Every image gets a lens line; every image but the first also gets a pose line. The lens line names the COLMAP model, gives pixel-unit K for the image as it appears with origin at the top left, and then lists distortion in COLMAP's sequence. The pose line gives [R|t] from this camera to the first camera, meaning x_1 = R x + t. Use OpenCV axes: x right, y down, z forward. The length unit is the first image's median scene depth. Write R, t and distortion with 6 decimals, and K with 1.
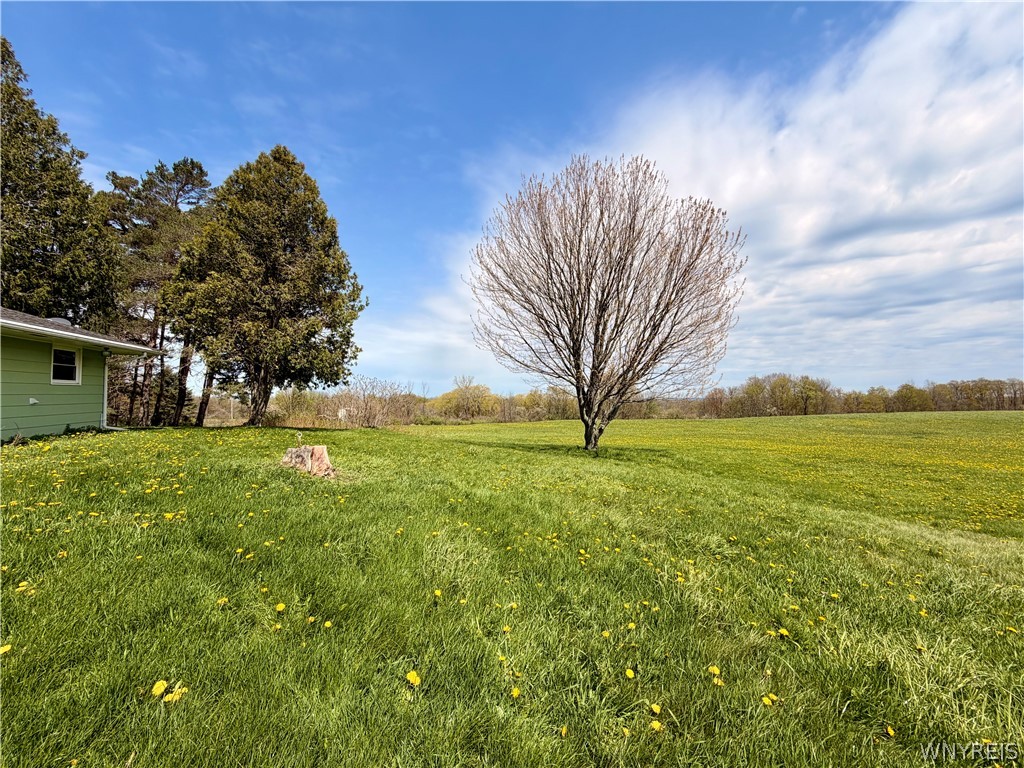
lens RADIAL K [[407.9, 0, 507.0], [0, 407.9, 382.4], [0, 0, 1]] dist [0.000850, 0.000458]
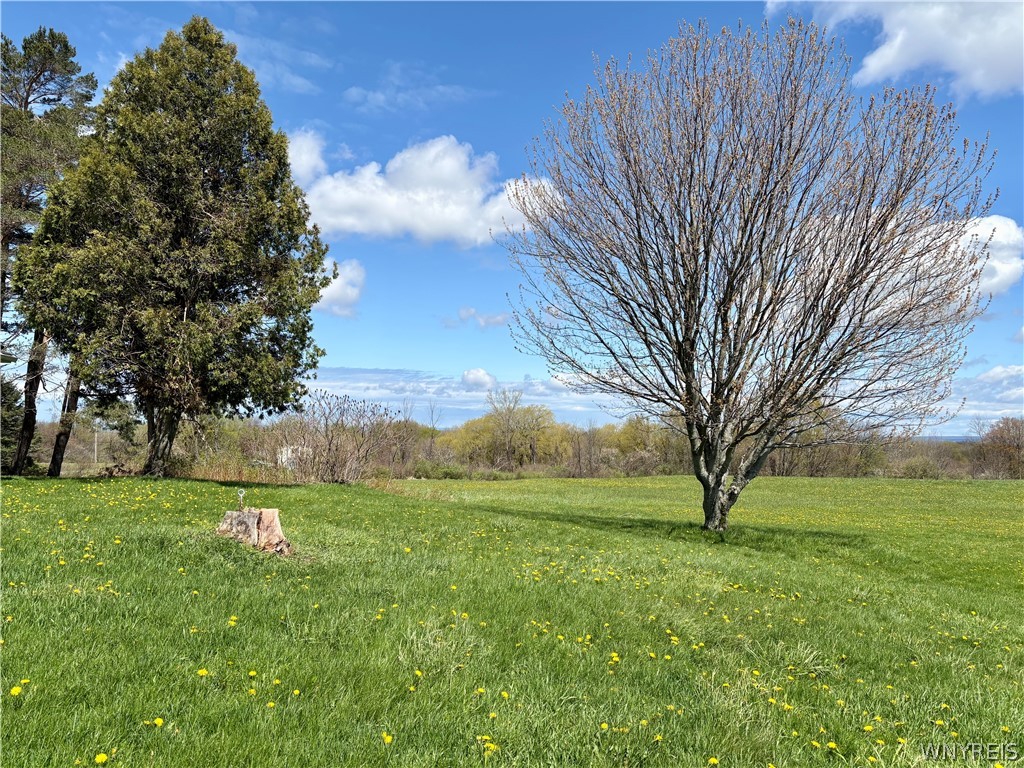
lens RADIAL K [[776.3, 0, 519.7], [0, 776.3, 385.1], [0, 0, 1]] dist [0.057621, -0.051792]
pose [[0.995822, 0.008718, -0.090894, 0.033747], [-0.010407, 0.999781, -0.018132, -0.014340], [0.090716, 0.019002, 0.995695, -0.115184]]
